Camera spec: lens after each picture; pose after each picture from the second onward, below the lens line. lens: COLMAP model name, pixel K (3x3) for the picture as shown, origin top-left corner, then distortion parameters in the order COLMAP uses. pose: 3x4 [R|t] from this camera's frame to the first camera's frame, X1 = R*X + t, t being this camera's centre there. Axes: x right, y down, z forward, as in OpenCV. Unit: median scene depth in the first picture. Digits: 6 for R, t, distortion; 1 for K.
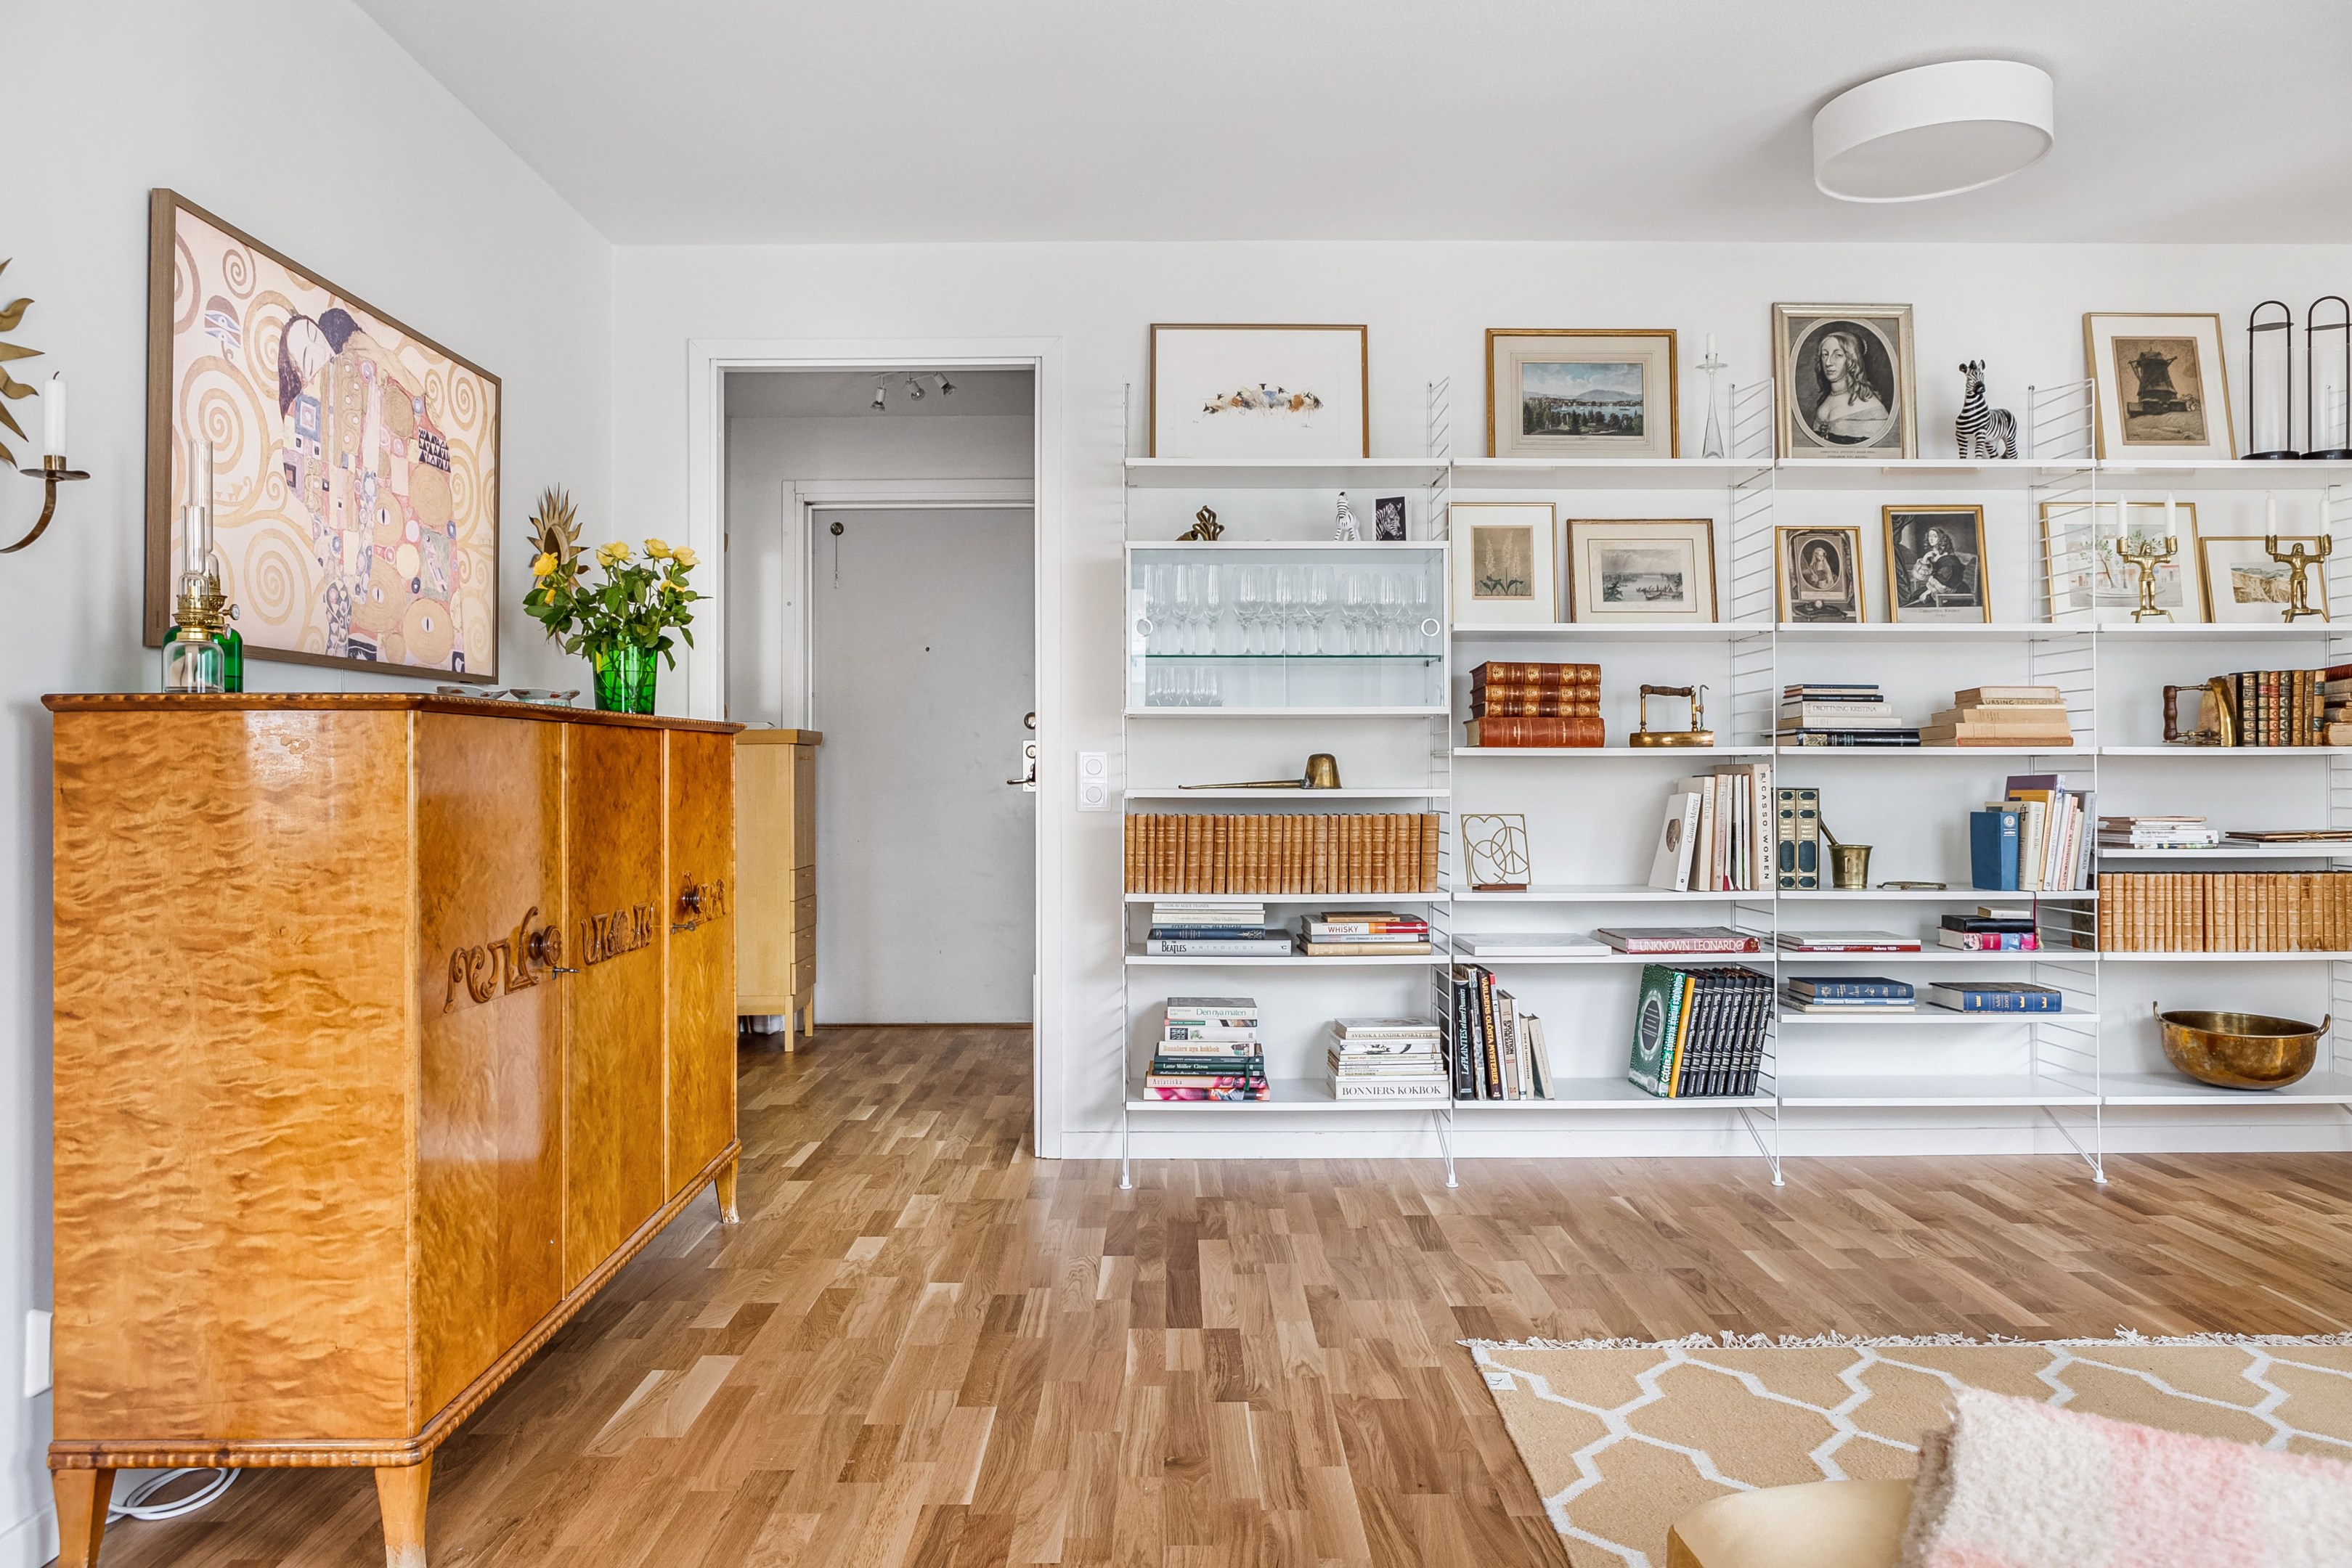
lens RADIAL K [[1570.1, 0, 1179.3], [0, 1570.1, 764.6], [0, 0, 1]] dist [-0.027826, 0.007838]
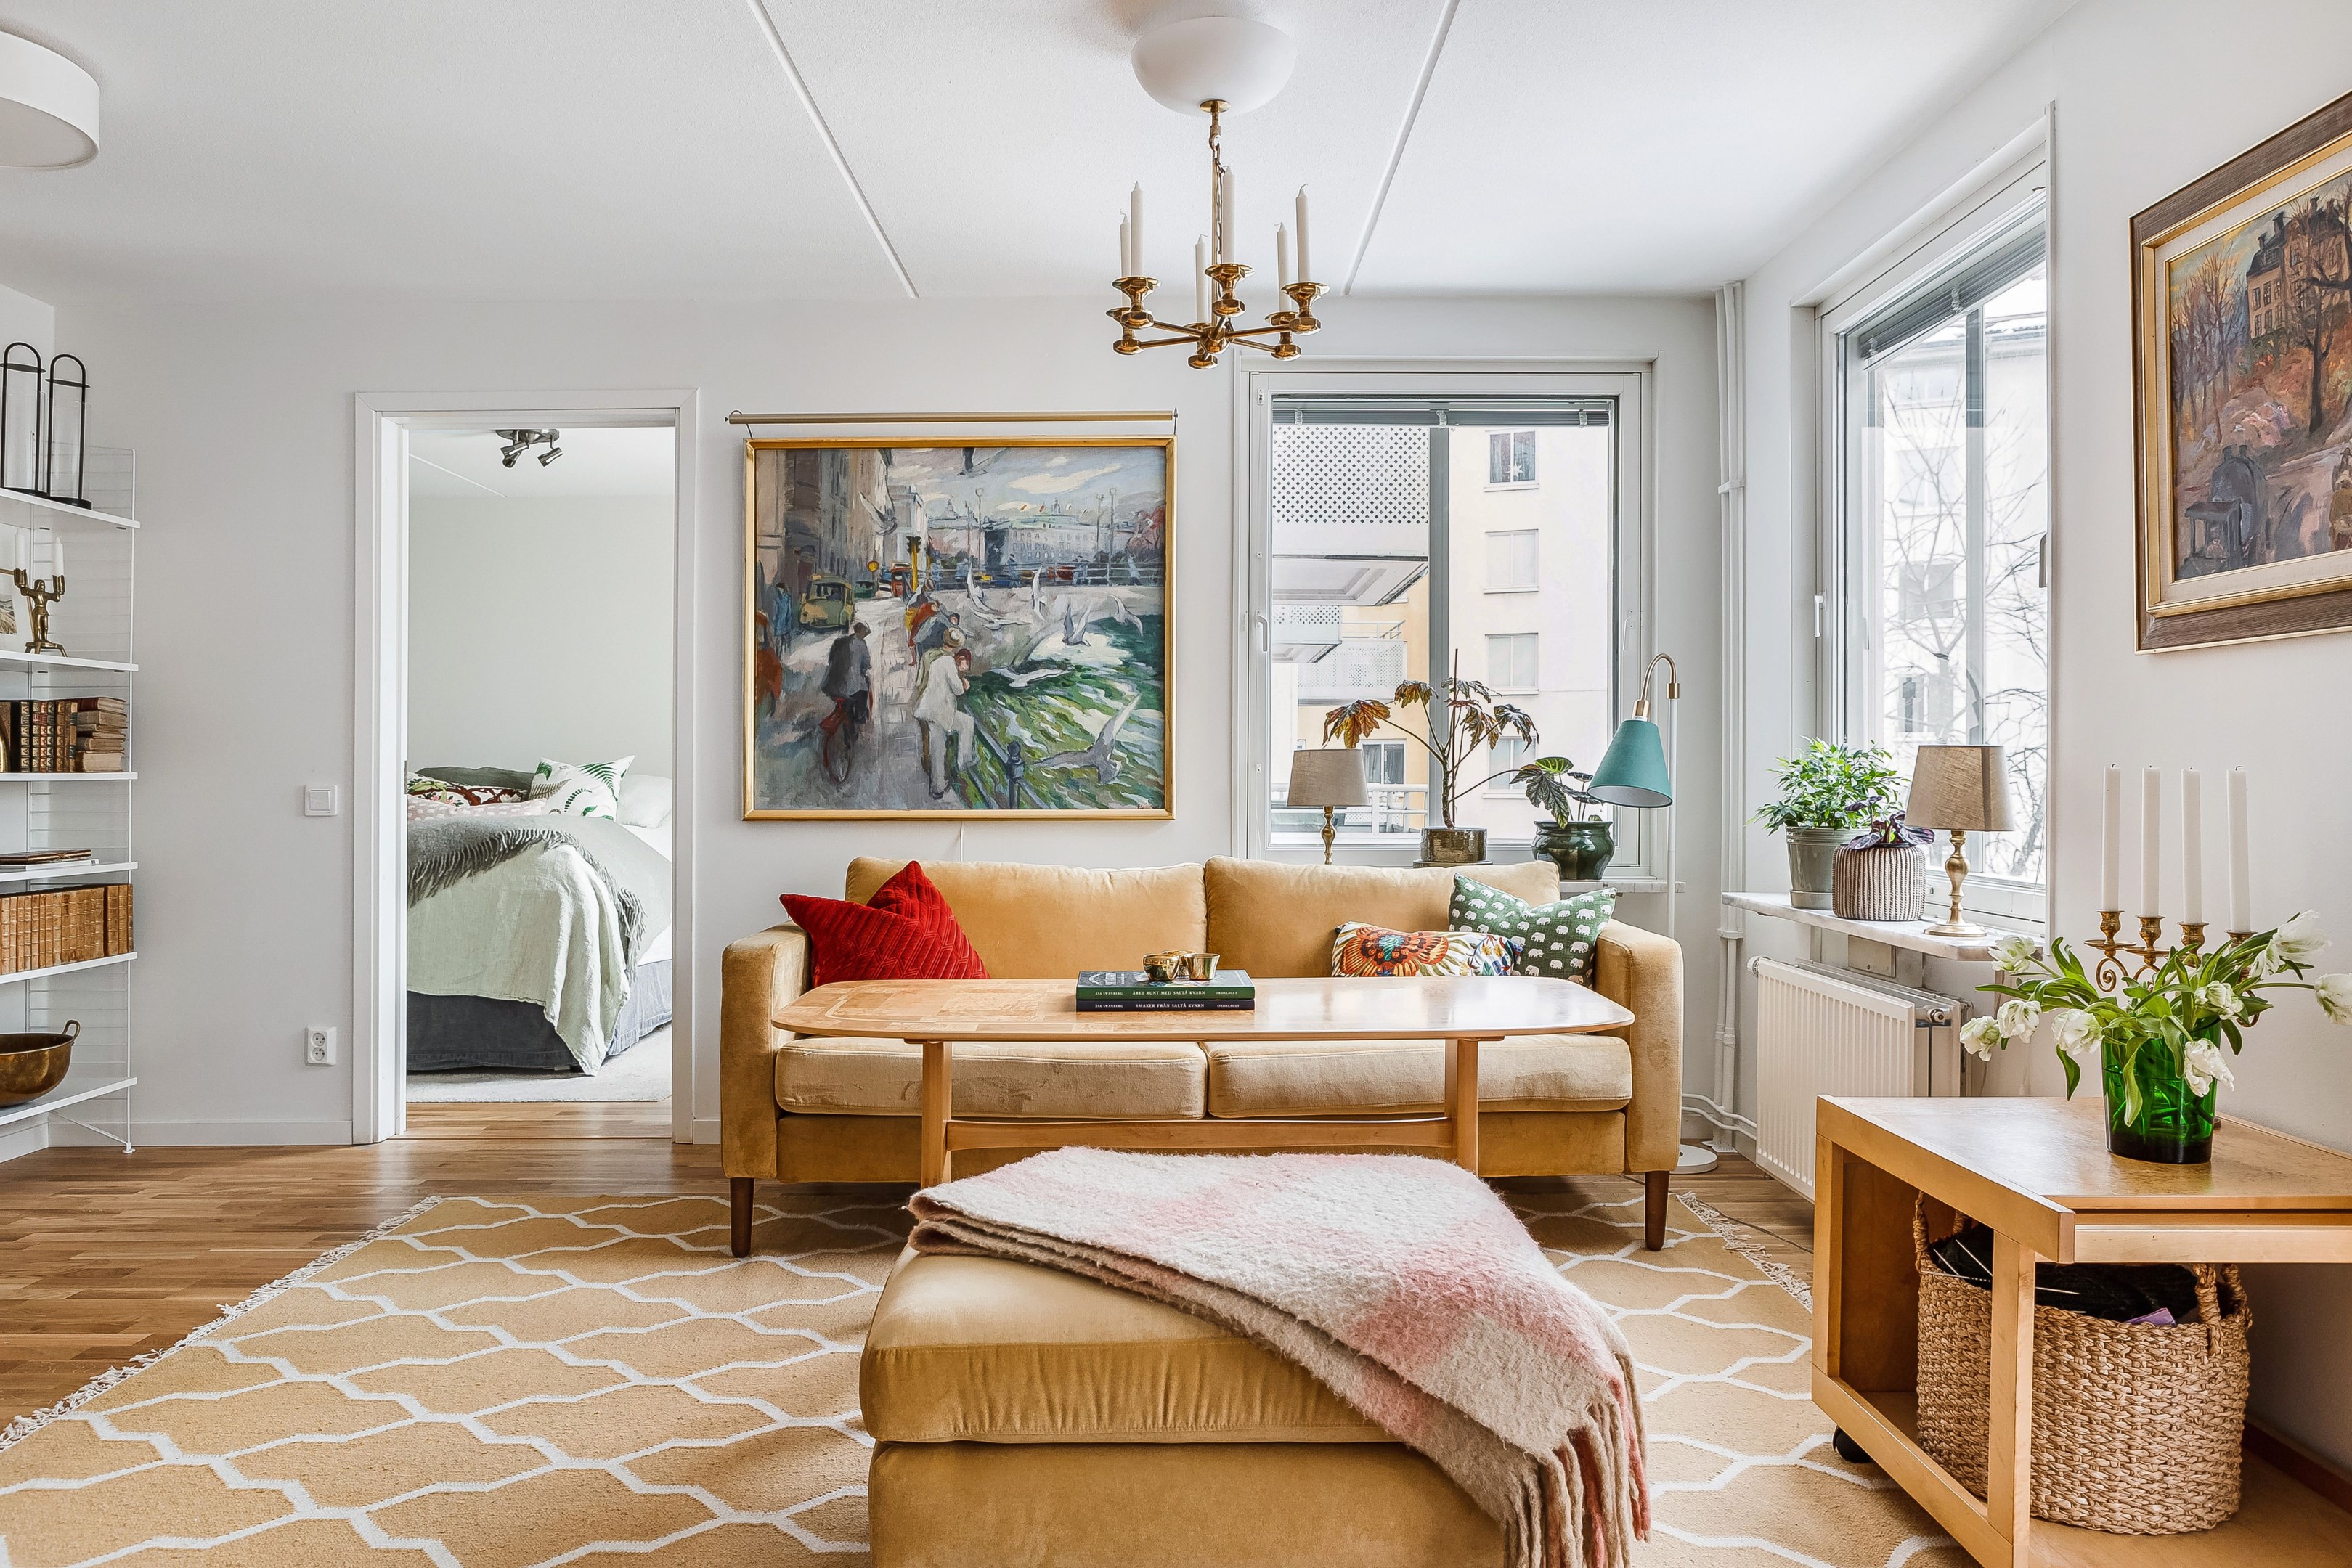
lens RADIAL K [[1570.1, 0, 1183.0], [0, 1570.1, 773.3], [0, 0, 1]] dist [-0.027826, 0.007838]
pose [[-0.002683, 0.006175, 0.999977, -0.344621], [0.005074, 0.999968, -0.006162, -0.000794], [-0.999984, 0.005057, -0.002715, 0.232158]]
